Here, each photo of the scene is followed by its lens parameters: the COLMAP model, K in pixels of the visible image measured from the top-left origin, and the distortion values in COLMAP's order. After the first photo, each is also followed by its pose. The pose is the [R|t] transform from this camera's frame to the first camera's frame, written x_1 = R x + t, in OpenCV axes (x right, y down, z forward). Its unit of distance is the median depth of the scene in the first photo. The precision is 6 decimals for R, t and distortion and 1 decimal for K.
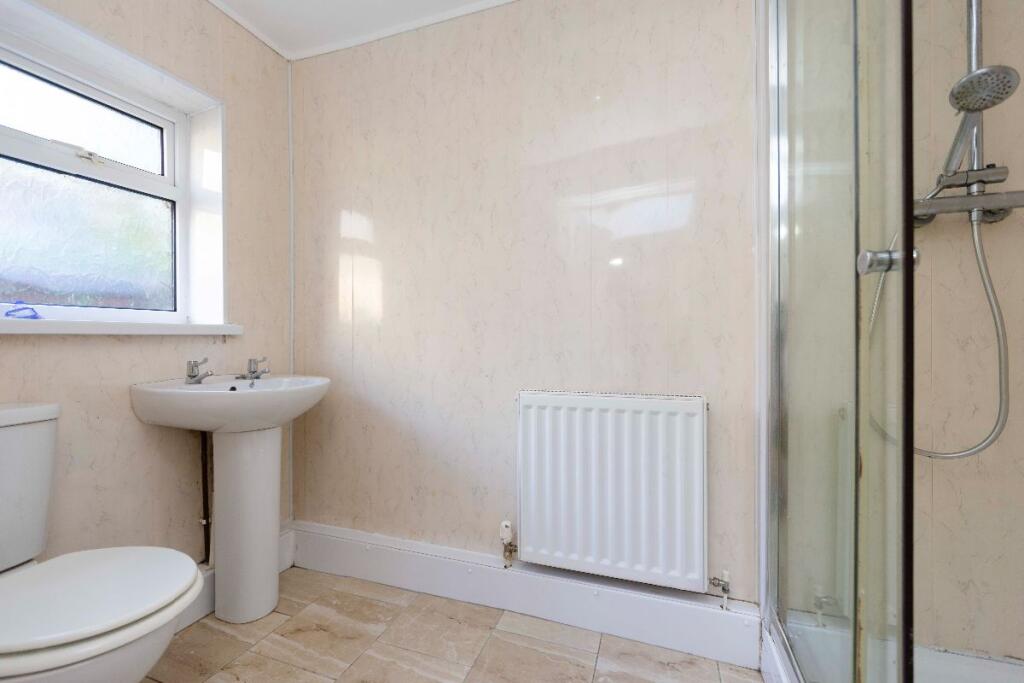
lens RADIAL K [[422.2, 0, 511.1], [0, 422.2, 342.1], [0, 0, 1]] dist [-0.004975, -0.000719]
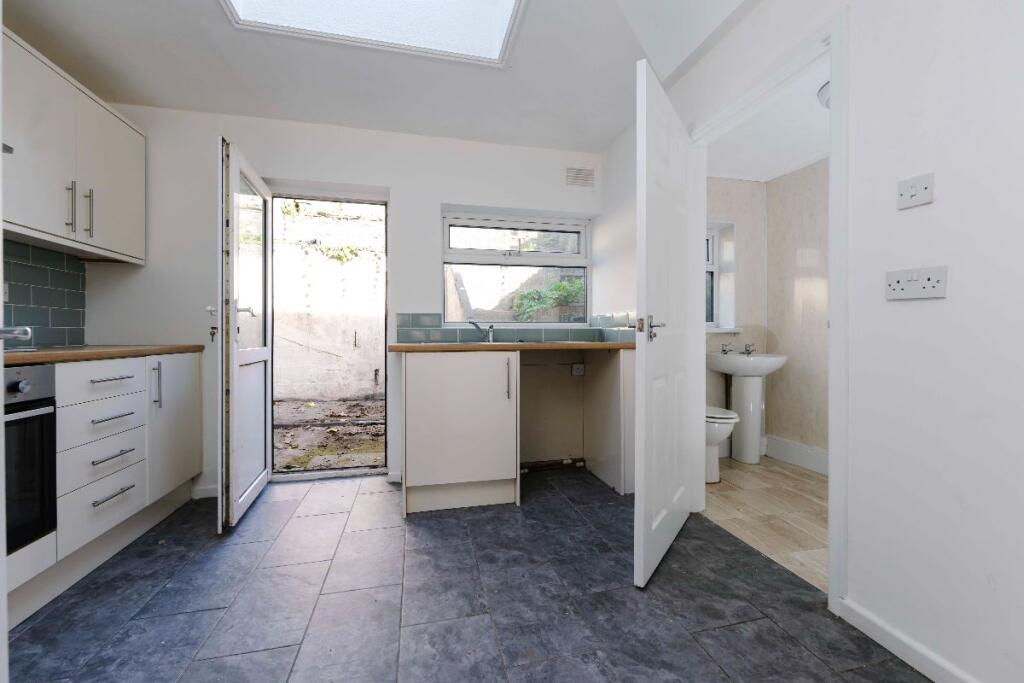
lens RADIAL K [[422.2, 0, 548.1], [0, 422.2, 334.0], [0, 0, 1]] dist [-0.004975, -0.000719]
pose [[0.599152, 0.001076, -0.800634, 0.446881], [-0.005489, 0.999981, -0.002763, 0.000693], [0.800616, 0.006050, 0.599147, -1.005042]]
